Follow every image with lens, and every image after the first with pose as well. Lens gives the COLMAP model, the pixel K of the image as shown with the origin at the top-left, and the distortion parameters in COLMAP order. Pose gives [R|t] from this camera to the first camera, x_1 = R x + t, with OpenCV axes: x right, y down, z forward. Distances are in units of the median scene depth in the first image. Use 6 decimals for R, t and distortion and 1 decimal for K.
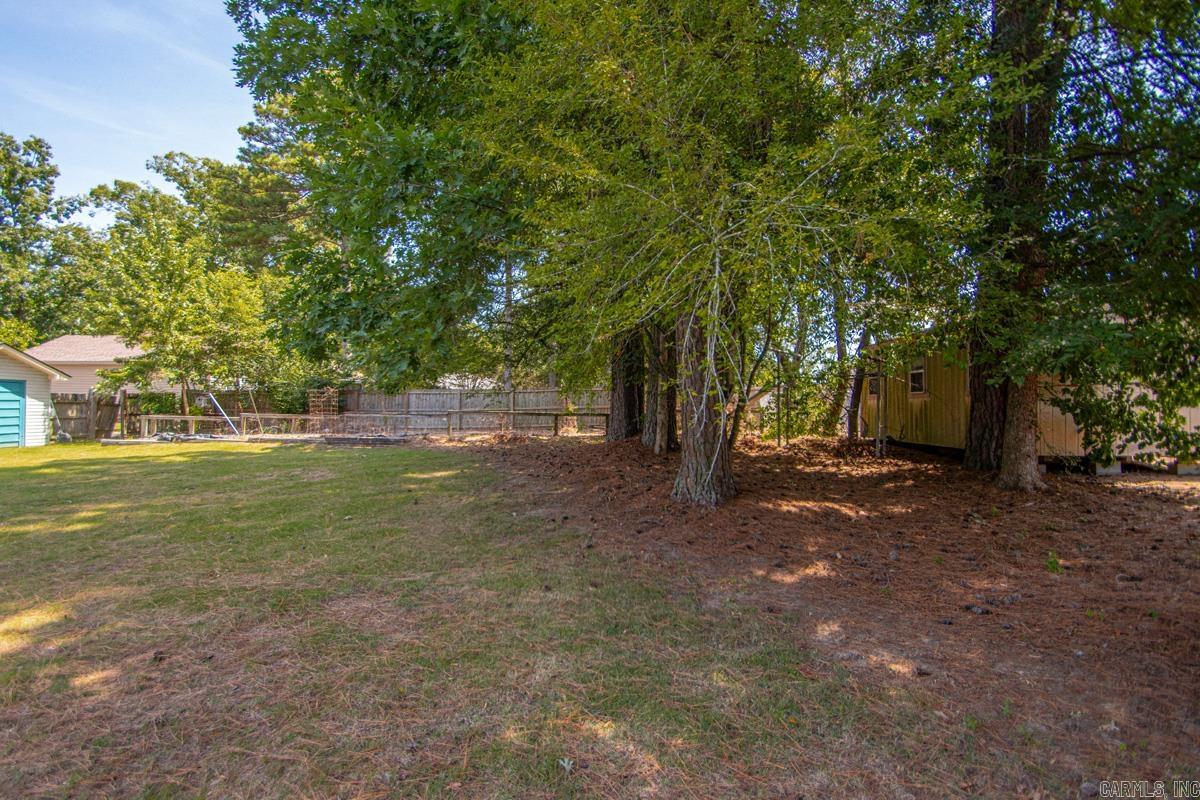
lens RADIAL K [[575.5, 0, 600.0], [0, 575.5, 400.0], [0, 0, 1]] dist [0.038768, -0.025184]
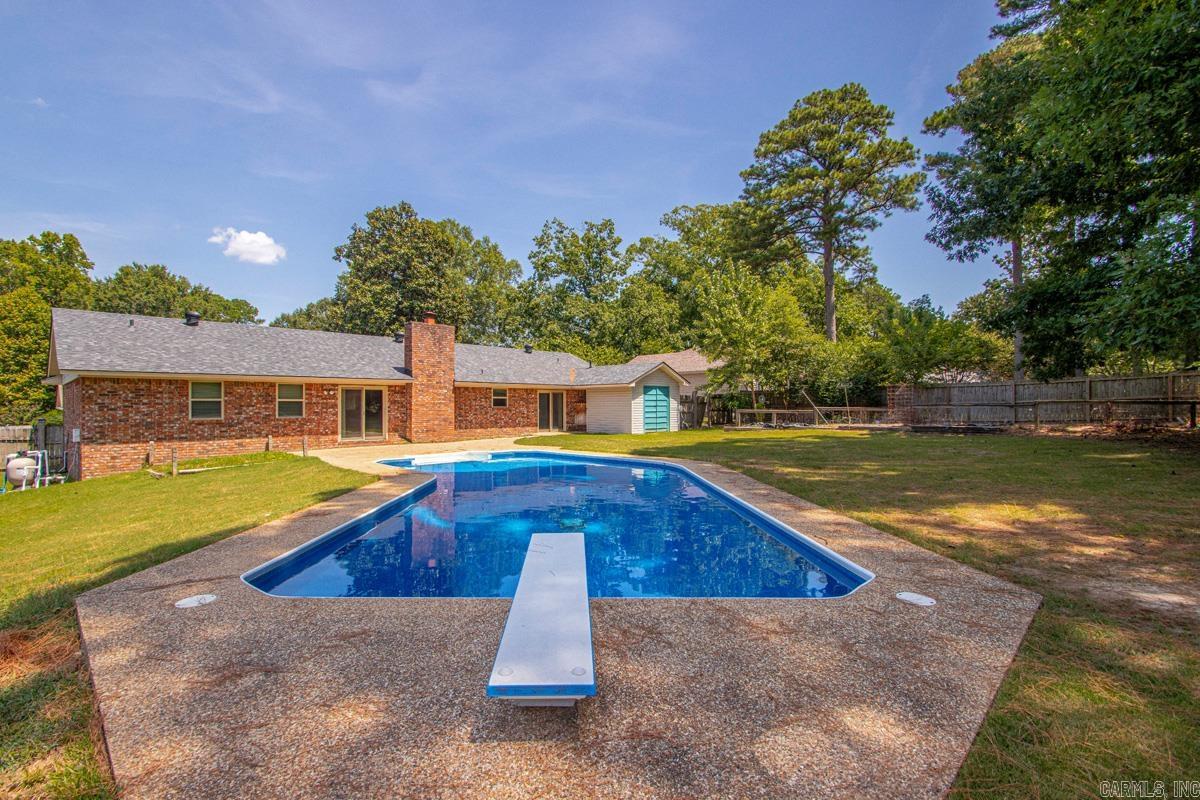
lens RADIAL K [[575.5, 0, 600.0], [0, 575.5, 400.0], [0, 0, 1]] dist [0.038768, -0.025184]
pose [[0.757605, -0.021463, -0.652361, -0.134670], [0.021430, 0.999738, -0.008004, 0.006739], [0.652362, -0.007916, 0.757867, -0.175721]]
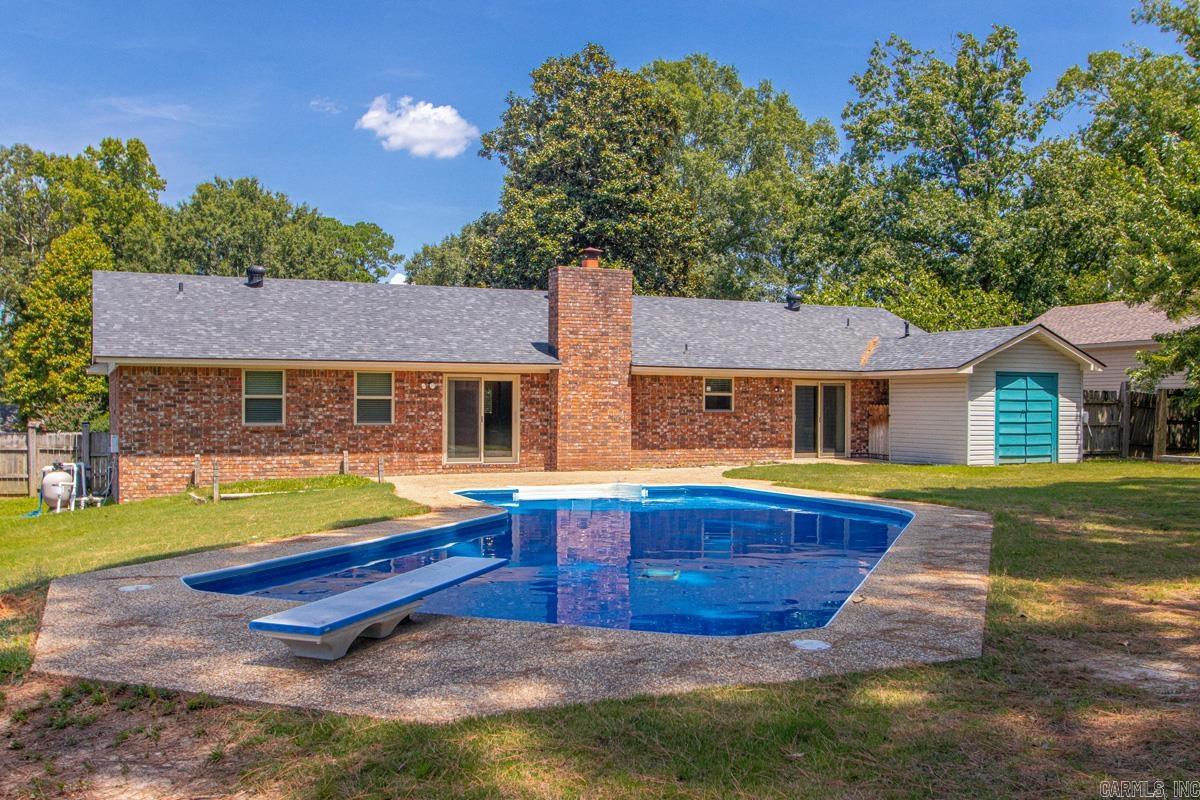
lens RADIAL K [[1166.9, 0, 600.5], [0, 1166.9, 415.9], [0, 0, 1]] dist [-0.047388, 0.032096]
pose [[0.478918, -0.004207, -0.877850, 0.020485], [0.012767, 0.999916, 0.002173, 0.008072], [0.877767, -0.012248, 0.478931, -0.170304]]
